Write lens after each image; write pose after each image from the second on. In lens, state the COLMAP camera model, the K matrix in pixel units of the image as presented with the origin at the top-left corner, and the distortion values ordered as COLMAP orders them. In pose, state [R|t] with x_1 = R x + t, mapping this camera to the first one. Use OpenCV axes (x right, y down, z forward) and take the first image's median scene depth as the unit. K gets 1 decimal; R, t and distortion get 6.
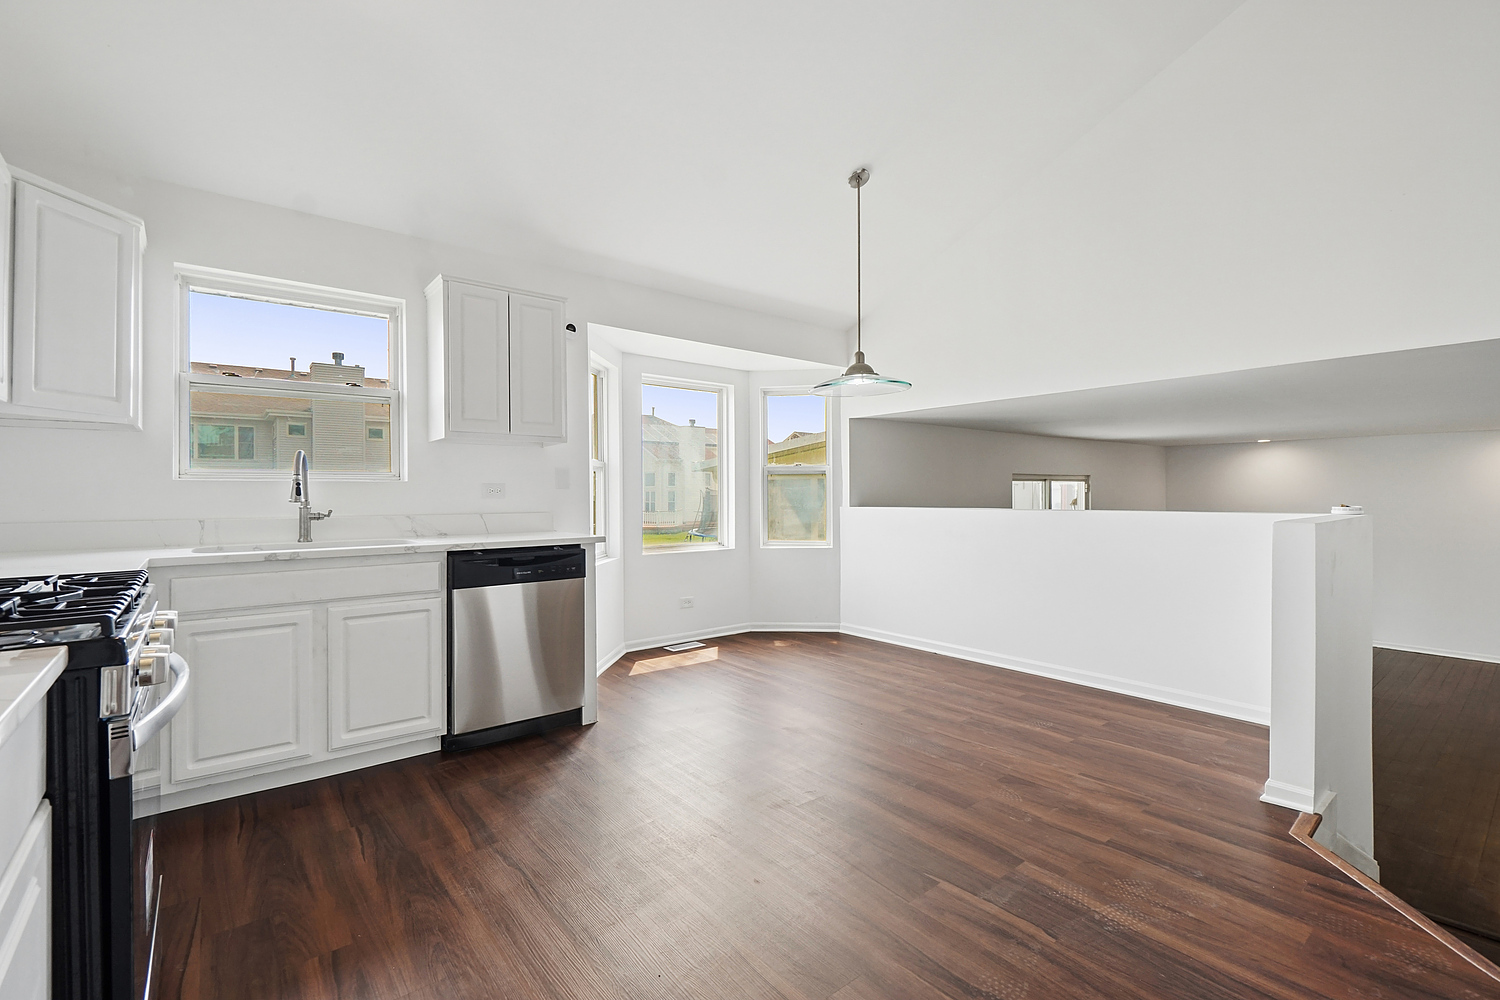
lens RADIAL K [[663.2, 0, 749.9], [0, 663.2, 490.3], [0, 0, 1]] dist [-0.006207, -0.001317]
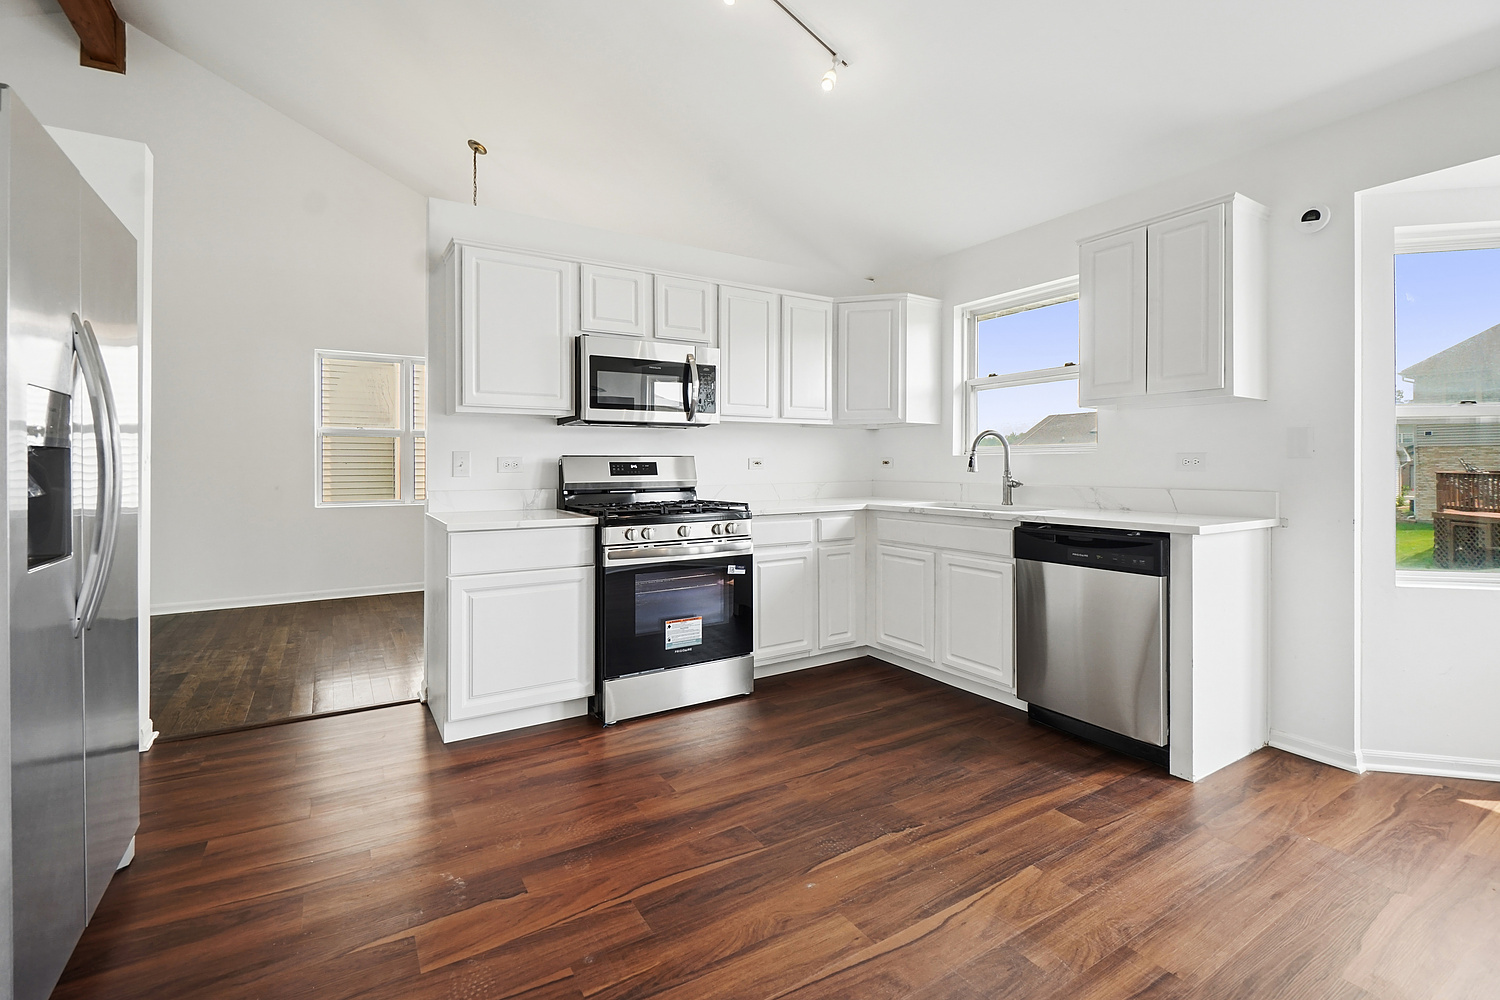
lens RADIAL K [[663.2, 0, 721.4], [0, 663.2, 468.1], [0, 0, 1]] dist [-0.006207, -0.001317]
pose [[-0.145204, 0.008033, -0.989369, 0.686785], [0.007808, 0.999945, 0.006973, -0.002411], [0.989371, -0.006712, -0.145259, 0.738083]]
